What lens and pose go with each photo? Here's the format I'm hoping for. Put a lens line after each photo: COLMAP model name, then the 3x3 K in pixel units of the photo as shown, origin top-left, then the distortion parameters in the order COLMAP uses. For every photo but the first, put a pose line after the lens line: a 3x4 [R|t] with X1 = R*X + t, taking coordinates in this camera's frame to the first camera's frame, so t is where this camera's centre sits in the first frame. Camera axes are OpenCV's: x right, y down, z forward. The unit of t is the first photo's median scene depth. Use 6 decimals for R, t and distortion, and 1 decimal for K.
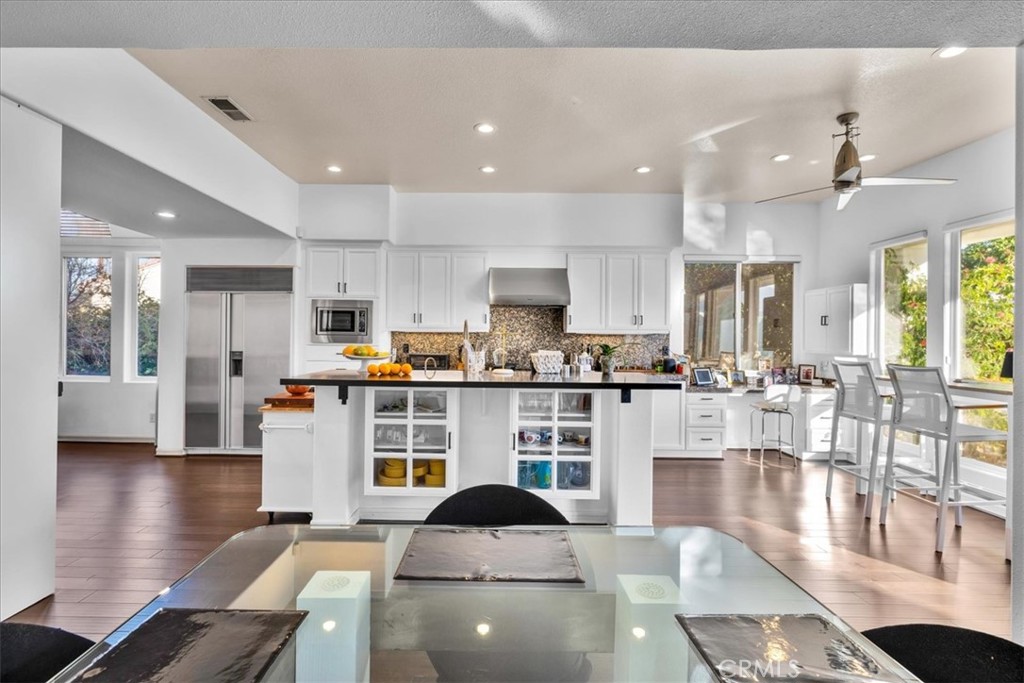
lens RADIAL K [[488.7, 0, 506.7], [0, 488.7, 338.3], [0, 0, 1]] dist [0.005197, 0.000575]
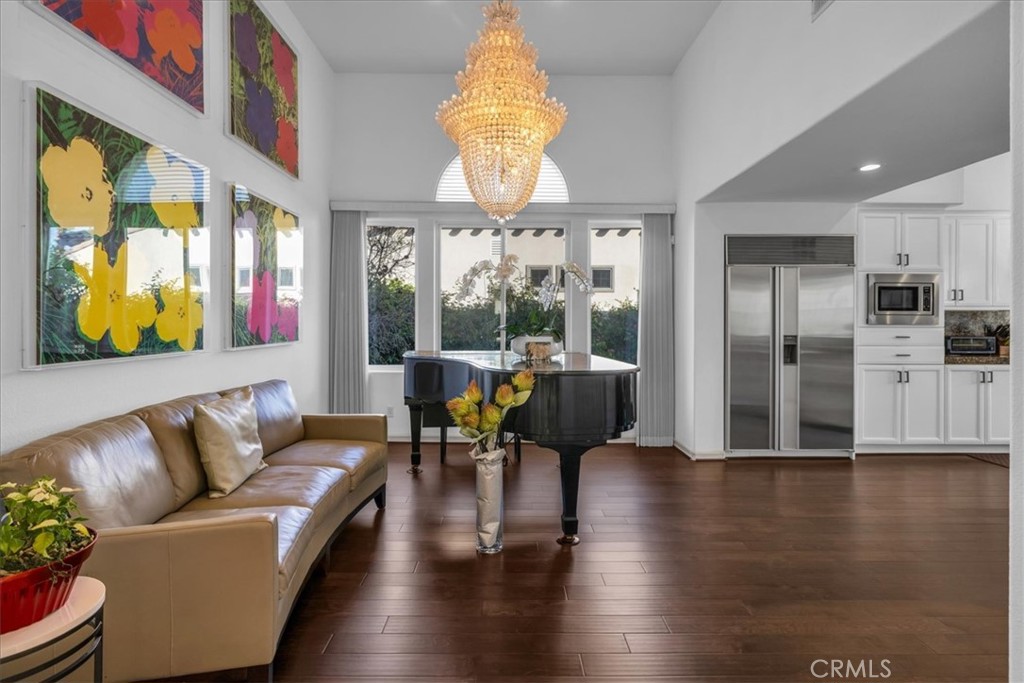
lens RADIAL K [[523.3, 0, 536.6], [0, 523.3, 320.8], [0, 0, 1]] dist [0.001364, 0.000385]
pose [[0.999133, -0.009259, 0.040579, -1.014812], [0.009361, 0.999953, -0.002334, -0.000048], [-0.040556, 0.002712, 0.999174, 0.111841]]
